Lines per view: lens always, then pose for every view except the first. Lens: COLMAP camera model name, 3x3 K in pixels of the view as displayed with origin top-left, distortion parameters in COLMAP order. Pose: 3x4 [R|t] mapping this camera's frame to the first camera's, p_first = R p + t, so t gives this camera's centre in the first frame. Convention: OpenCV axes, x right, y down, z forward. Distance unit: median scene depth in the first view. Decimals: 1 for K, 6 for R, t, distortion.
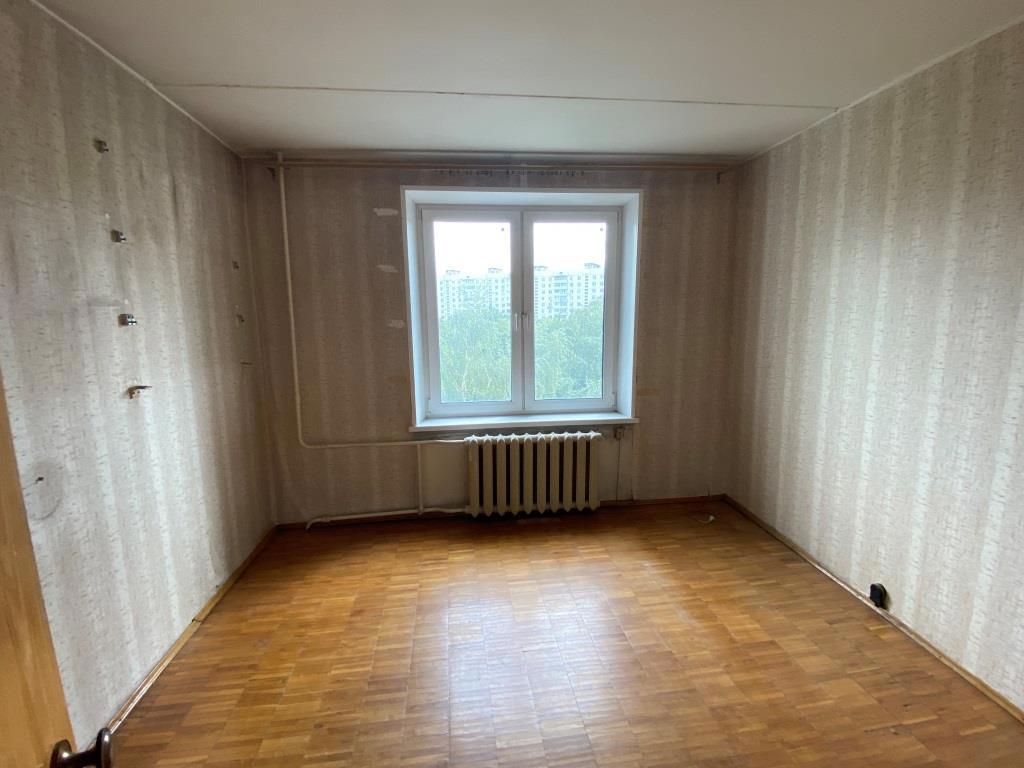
lens RADIAL K [[471.3, 0, 507.5], [0, 471.3, 388.5], [0, 0, 1]] dist [0.001534, -0.002334]
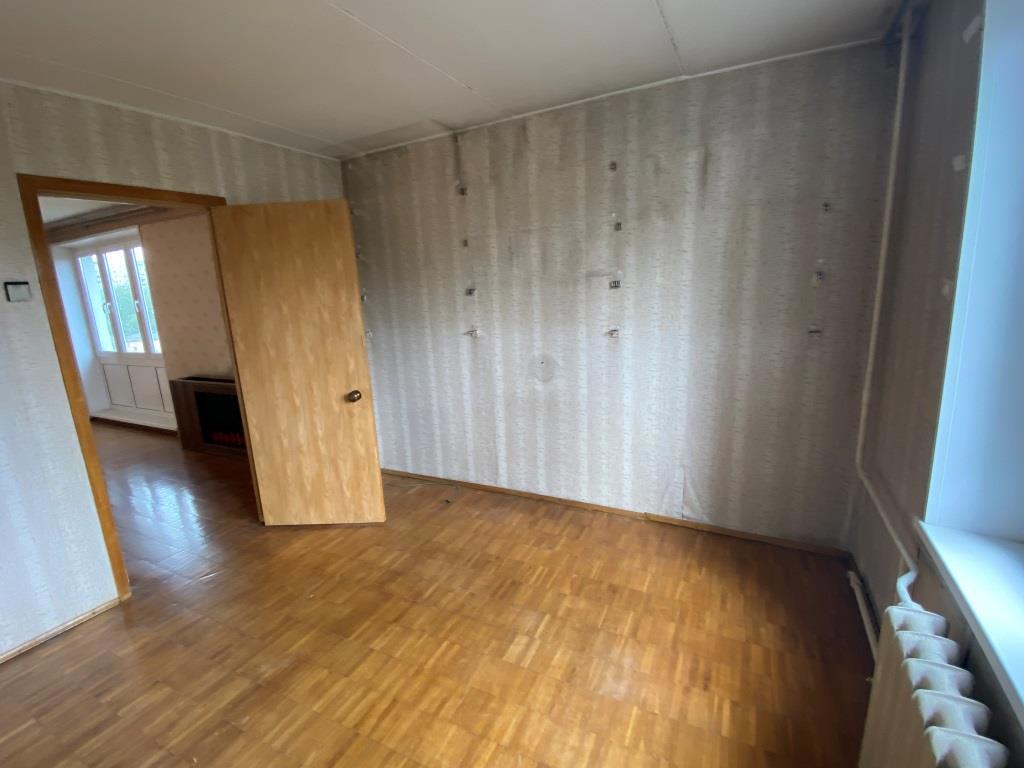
lens RADIAL K [[471.3, 0, 507.8], [0, 471.3, 388.0], [0, 0, 1]] dist [0.001534, -0.002334]
pose [[-0.561838, 0.232425, -0.793925, 0.626102], [-0.065177, 0.944299, 0.322571, -0.289580], [0.824676, 0.232978, -0.515394, 1.535022]]
